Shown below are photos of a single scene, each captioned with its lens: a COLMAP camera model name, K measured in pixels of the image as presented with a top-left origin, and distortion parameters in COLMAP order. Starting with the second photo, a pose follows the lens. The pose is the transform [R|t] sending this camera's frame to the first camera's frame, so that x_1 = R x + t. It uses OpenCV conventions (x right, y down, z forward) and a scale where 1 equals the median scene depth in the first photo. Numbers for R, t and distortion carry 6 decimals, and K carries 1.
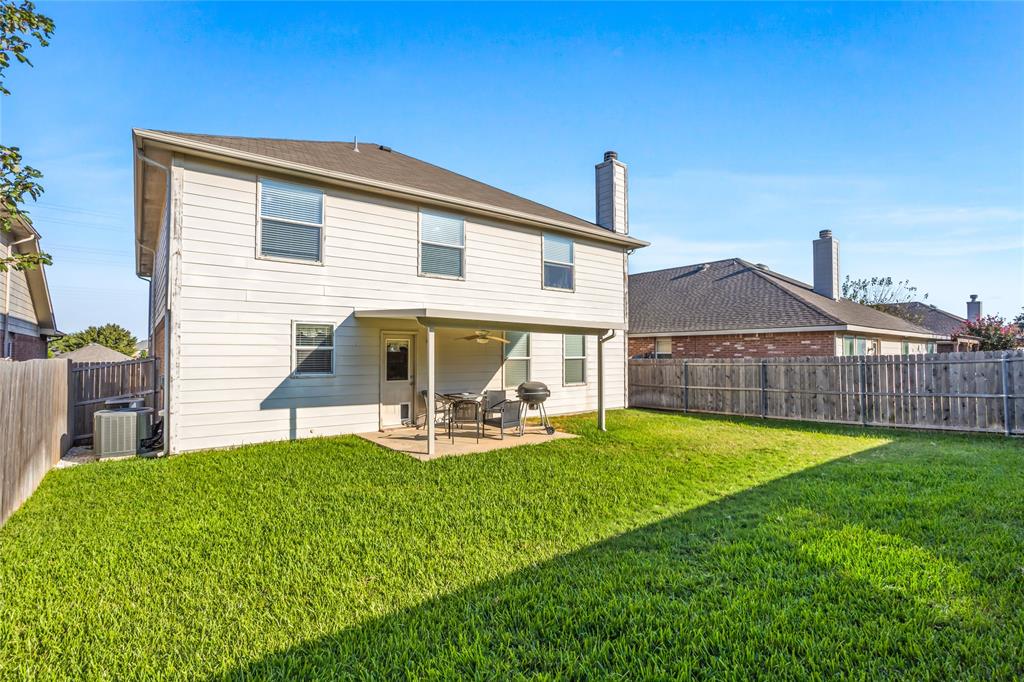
lens RADIAL K [[505.0, 0, 534.6], [0, 505.0, 338.8], [0, 0, 1]] dist [-0.017203, 0.005553]
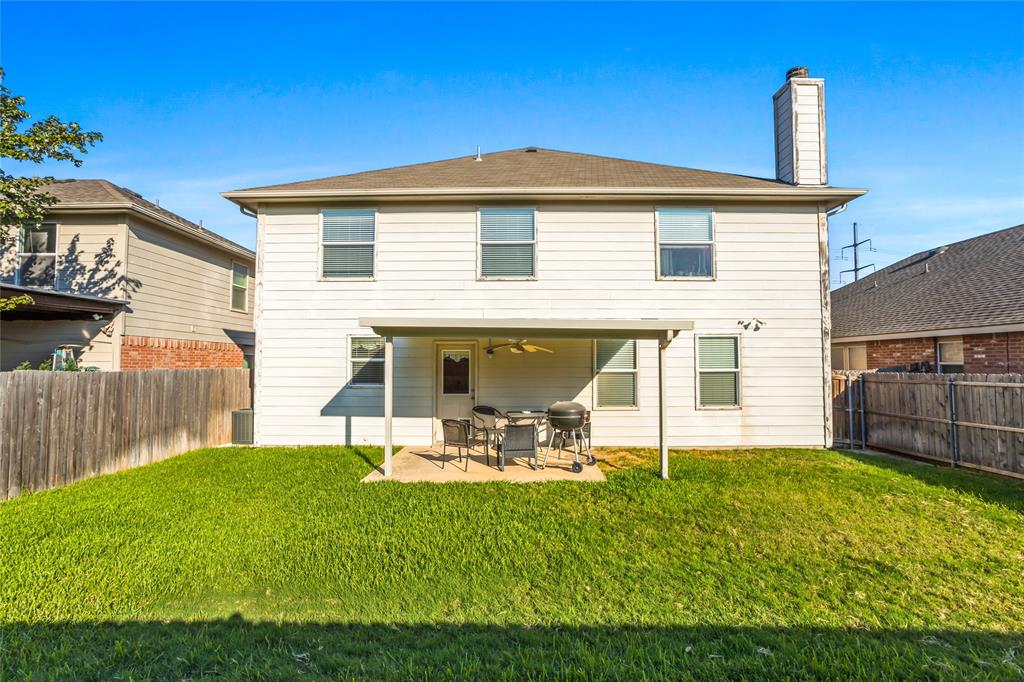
lens RADIAL K [[505.0, 0, 509.3], [0, 505.0, 341.8], [0, 0, 1]] dist [-0.017203, 0.005553]
pose [[0.765443, -0.029323, -0.642835, 0.406542], [0.019479, 0.999559, -0.022401, 0.008593], [0.643209, 0.004626, 0.765677, 0.335404]]
